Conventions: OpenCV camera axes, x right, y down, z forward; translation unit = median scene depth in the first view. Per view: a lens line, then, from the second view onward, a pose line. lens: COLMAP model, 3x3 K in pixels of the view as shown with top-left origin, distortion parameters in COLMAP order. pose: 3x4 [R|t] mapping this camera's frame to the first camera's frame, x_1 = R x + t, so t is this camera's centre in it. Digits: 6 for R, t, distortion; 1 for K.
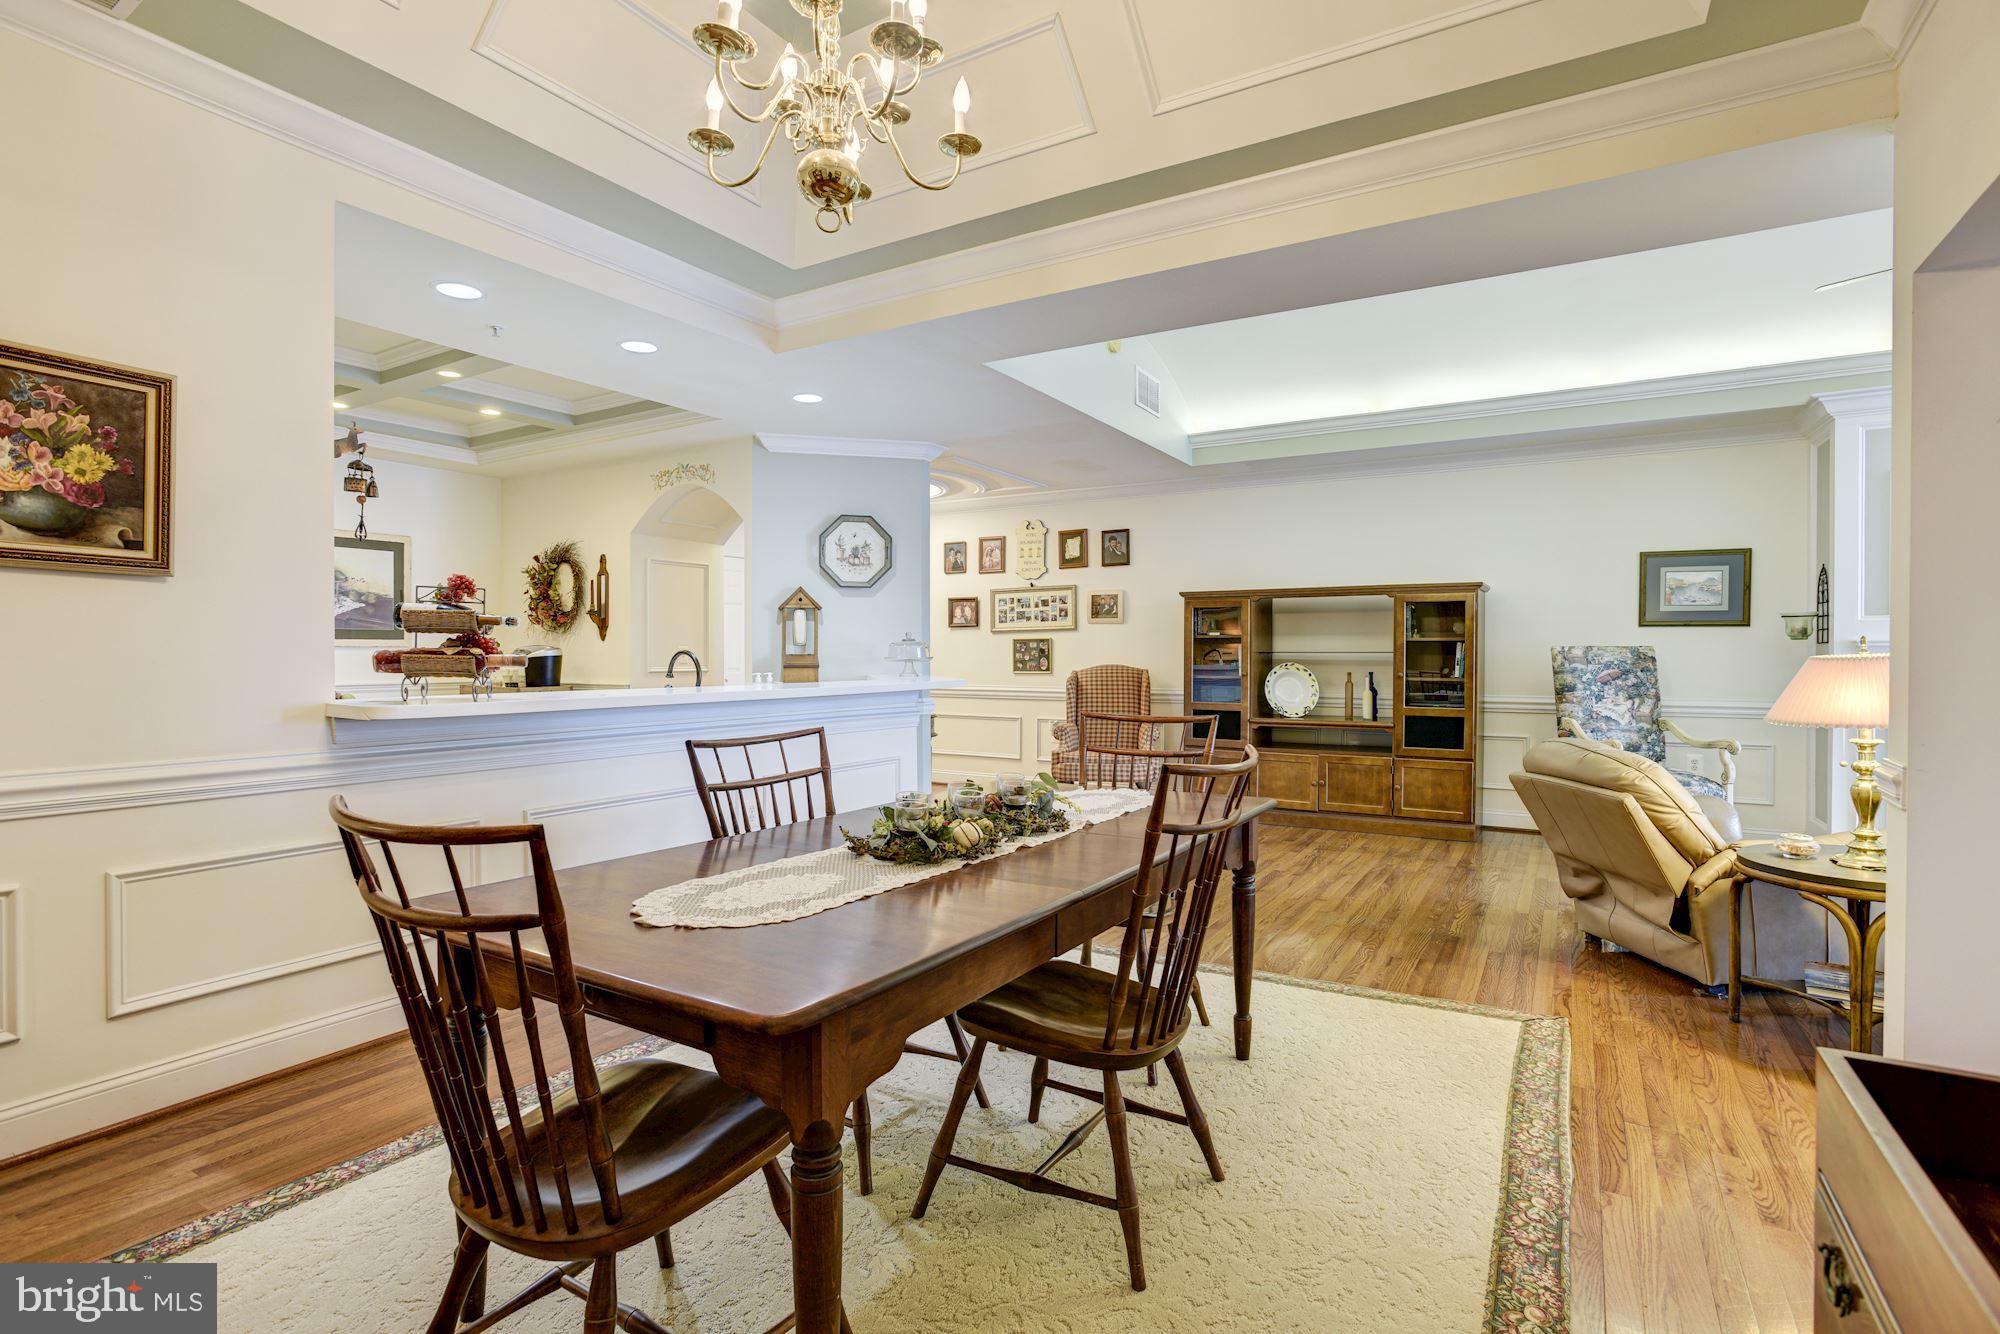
lens RADIAL K [[960.7, 0, 1004.1], [0, 960.7, 663.2], [0, 0, 1]] dist [-0.047953, 0.009050]
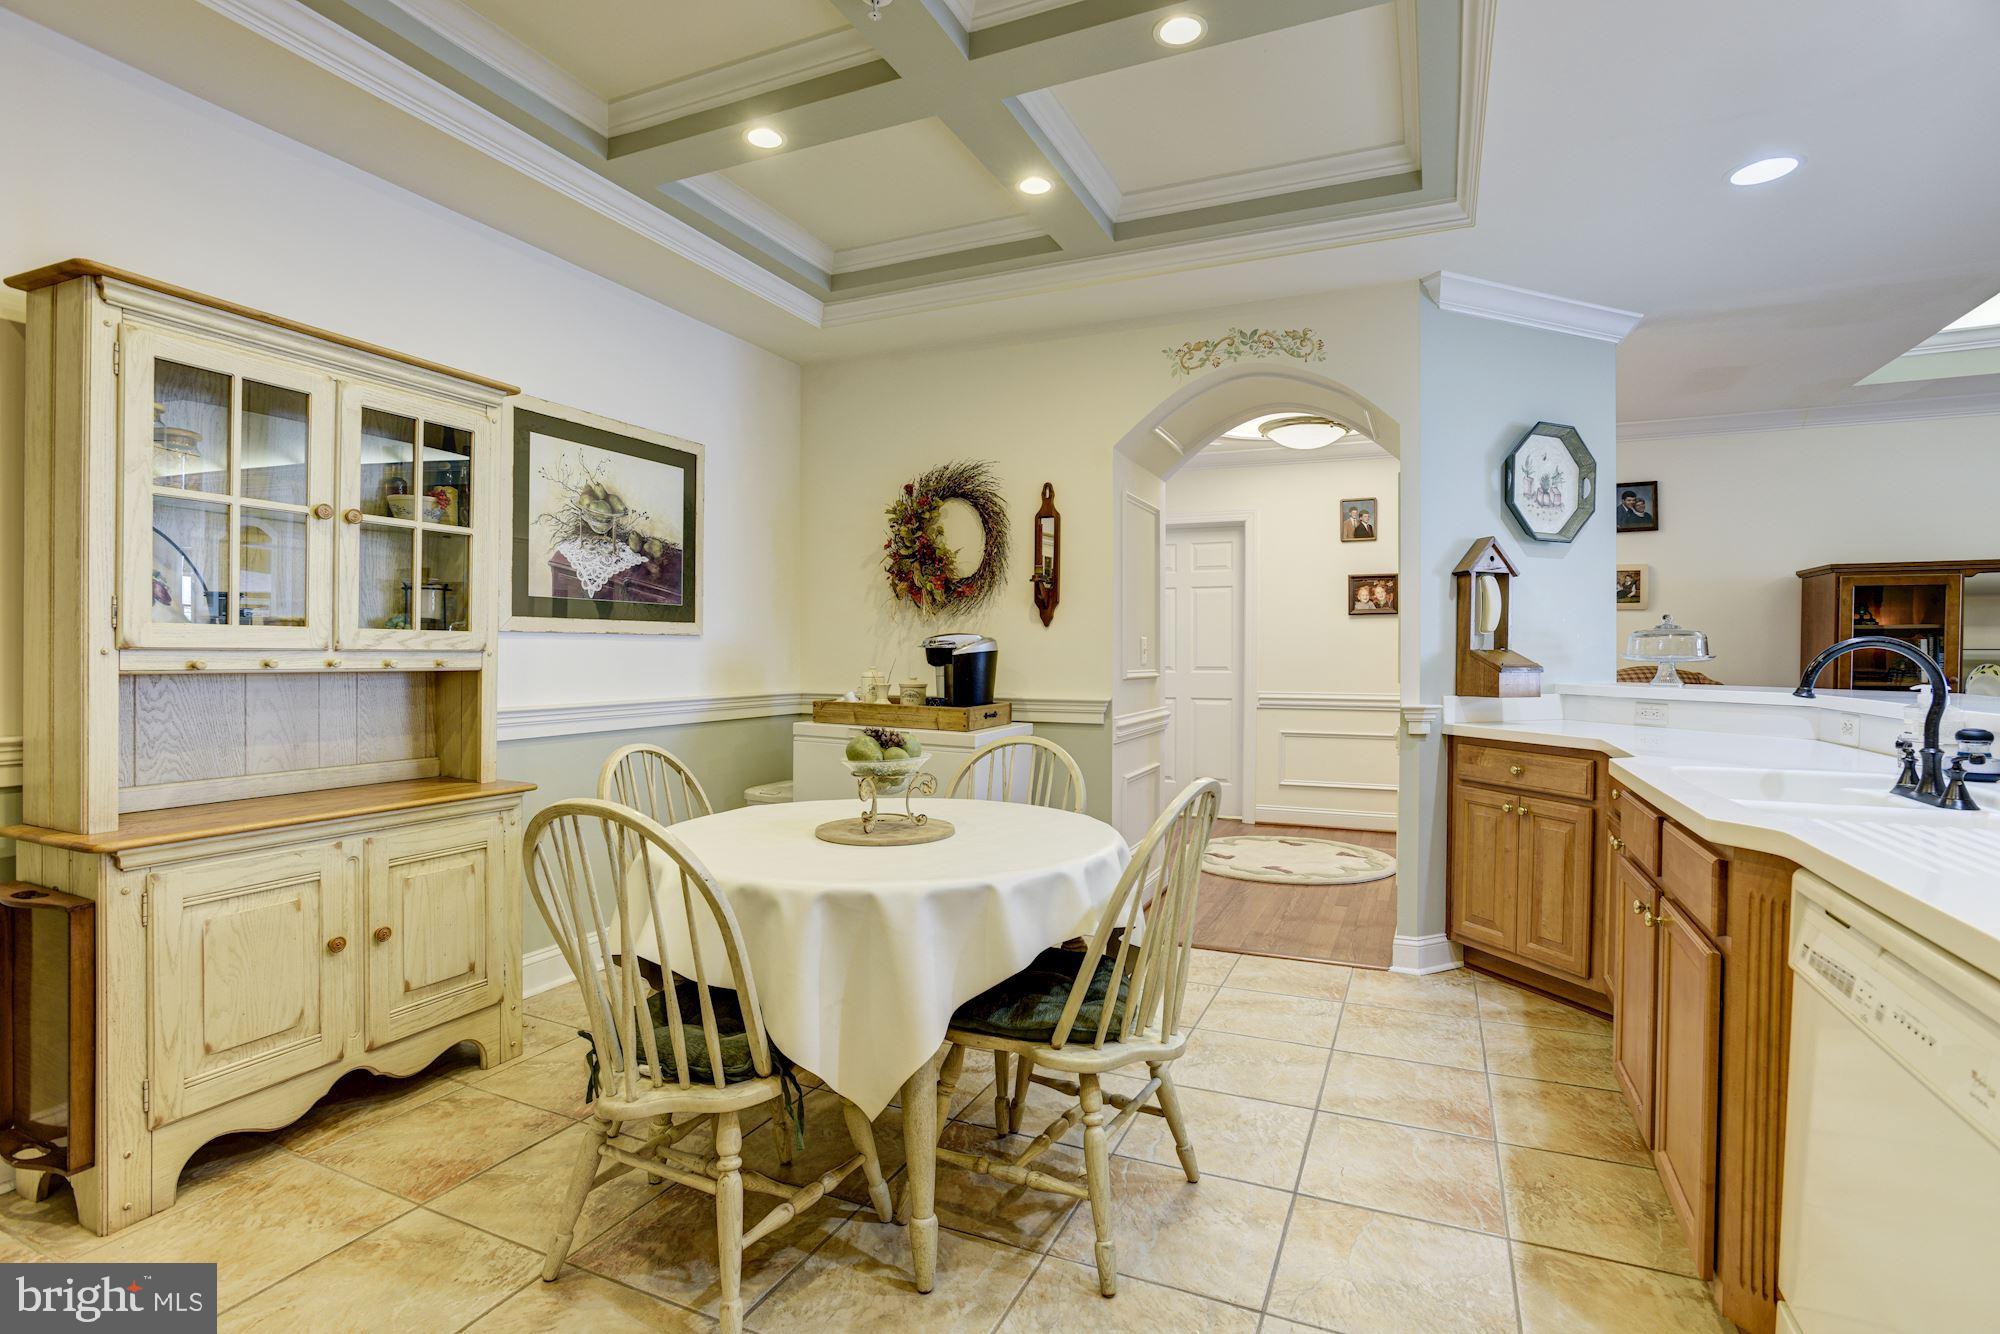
lens RADIAL K [[960.7, 0, 1005.8], [0, 960.7, 659.9], [0, 0, 1]] dist [-0.047953, 0.009050]
pose [[0.992574, 0.001464, 0.121633, -0.521353], [-0.001115, 0.999995, -0.002939, -0.000894], [-0.121636, 0.002782, 0.992571, 0.399831]]
